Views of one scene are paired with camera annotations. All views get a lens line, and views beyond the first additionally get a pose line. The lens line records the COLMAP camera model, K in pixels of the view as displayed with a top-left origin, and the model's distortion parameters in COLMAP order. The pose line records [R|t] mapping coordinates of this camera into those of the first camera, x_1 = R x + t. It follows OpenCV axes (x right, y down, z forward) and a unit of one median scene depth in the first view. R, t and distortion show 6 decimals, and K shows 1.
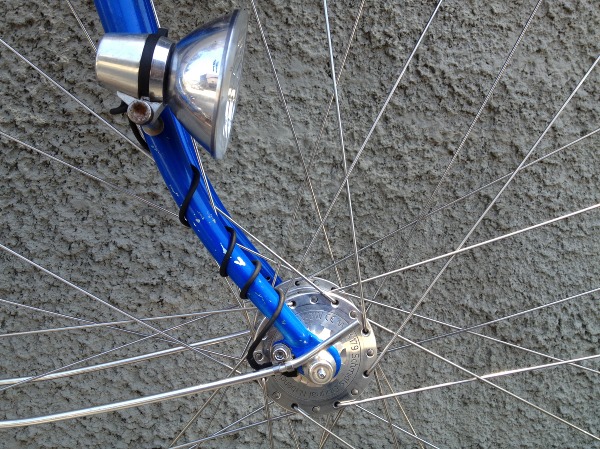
lens RADIAL K [[574.1, 0, 320.6], [0, 574.1, 228.9], [0, 0, 1]] dist [0.022663, 0.000000]
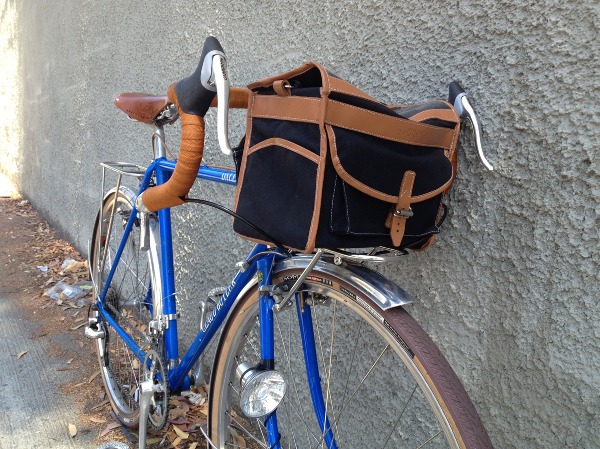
lens RADIAL K [[574.1, 0, 291.7], [0, 574.1, 218.8], [0, 0, 1]] dist [0.022663, 0.000000]
pose [[0.424883, 0.143305, -0.893833, 1.025914], [-0.142844, 0.985634, 0.090123, -0.613465], [0.893907, 0.089387, 0.439249, -0.081915]]
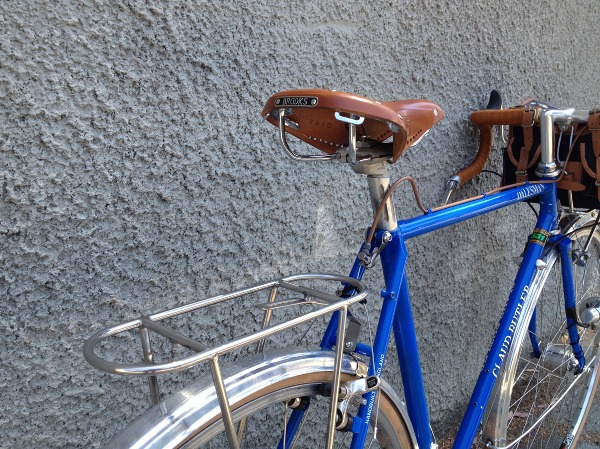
lens RADIAL K [[574.1, 0, 300.1], [0, 574.1, 226.7], [0, 0, 1]] dist [0.022663, 0.000000]
pose [[0.743861, -0.149495, 0.651400, -2.022185], [0.061496, 0.985837, 0.156022, -0.746853], [-0.665499, -0.076000, 0.742520, -0.283721]]
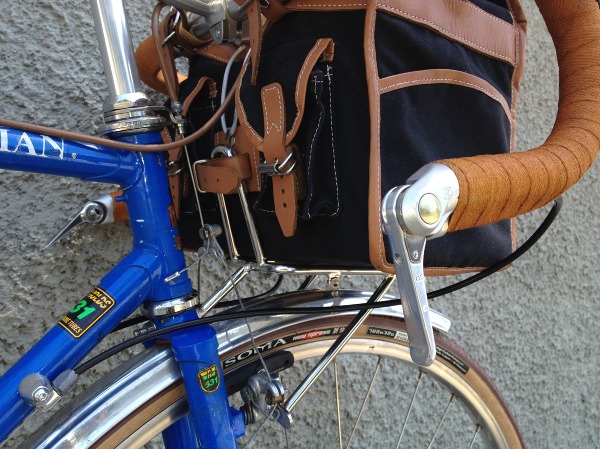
lens RADIAL K [[574.1, 0, 294.5], [0, 574.1, 218.2], [0, 0, 1]] dist [0.022663, 0.000000]
pose [[0.859967, 0.087573, 0.502781, -0.470239], [-0.036957, 0.993267, -0.109792, -0.440079], [-0.509010, 0.075836, 0.857413, -0.097484]]
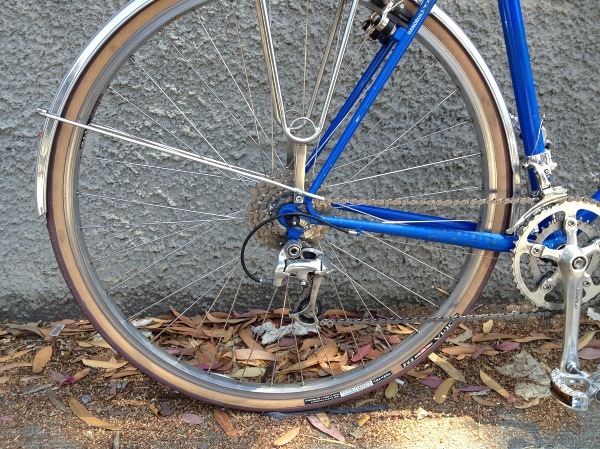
lens RADIAL K [[574.1, 0, 295.3], [0, 574.1, 229.2], [0, 0, 1]] dist [0.022663, 0.000000]
pose [[0.999829, 0.017989, 0.004259, -1.568154], [-0.018477, 0.979858, 0.198840, -0.094752], [-0.000596, -0.198885, 0.980023, -0.887768]]
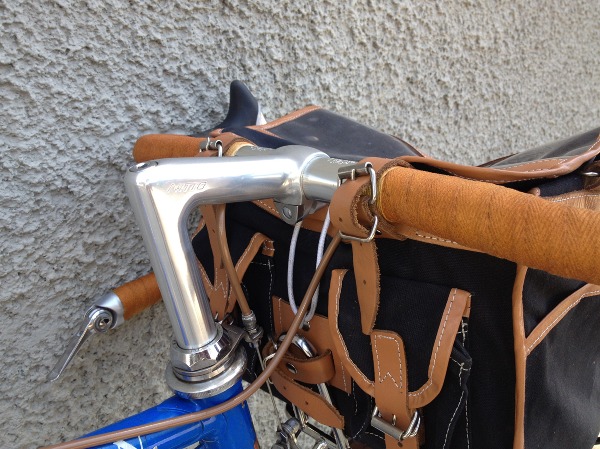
lens RADIAL K [[574.1, 0, 290.2], [0, 574.1, 233.4], [0, 0, 1]] dist [0.022663, 0.000000]
pose [[0.789645, -0.126278, 0.600428, -0.539713], [0.015988, 0.982494, 0.185605, -0.800689], [-0.613355, -0.136962, 0.777841, 0.100187]]
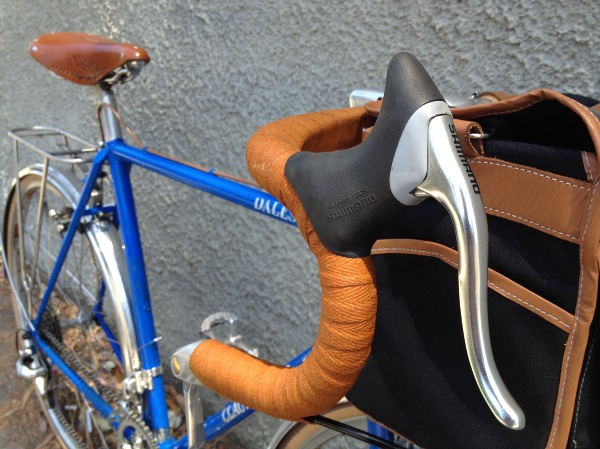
lens RADIAL K [[574.1, 0, 294.0], [0, 574.1, 233.3], [0, 0, 1]] dist [0.022663, 0.000000]
pose [[0.583163, 0.285013, -0.760716, 0.258883], [-0.115490, 0.956008, 0.269648, -0.785267], [0.804104, -0.069394, 0.590424, -0.083317]]
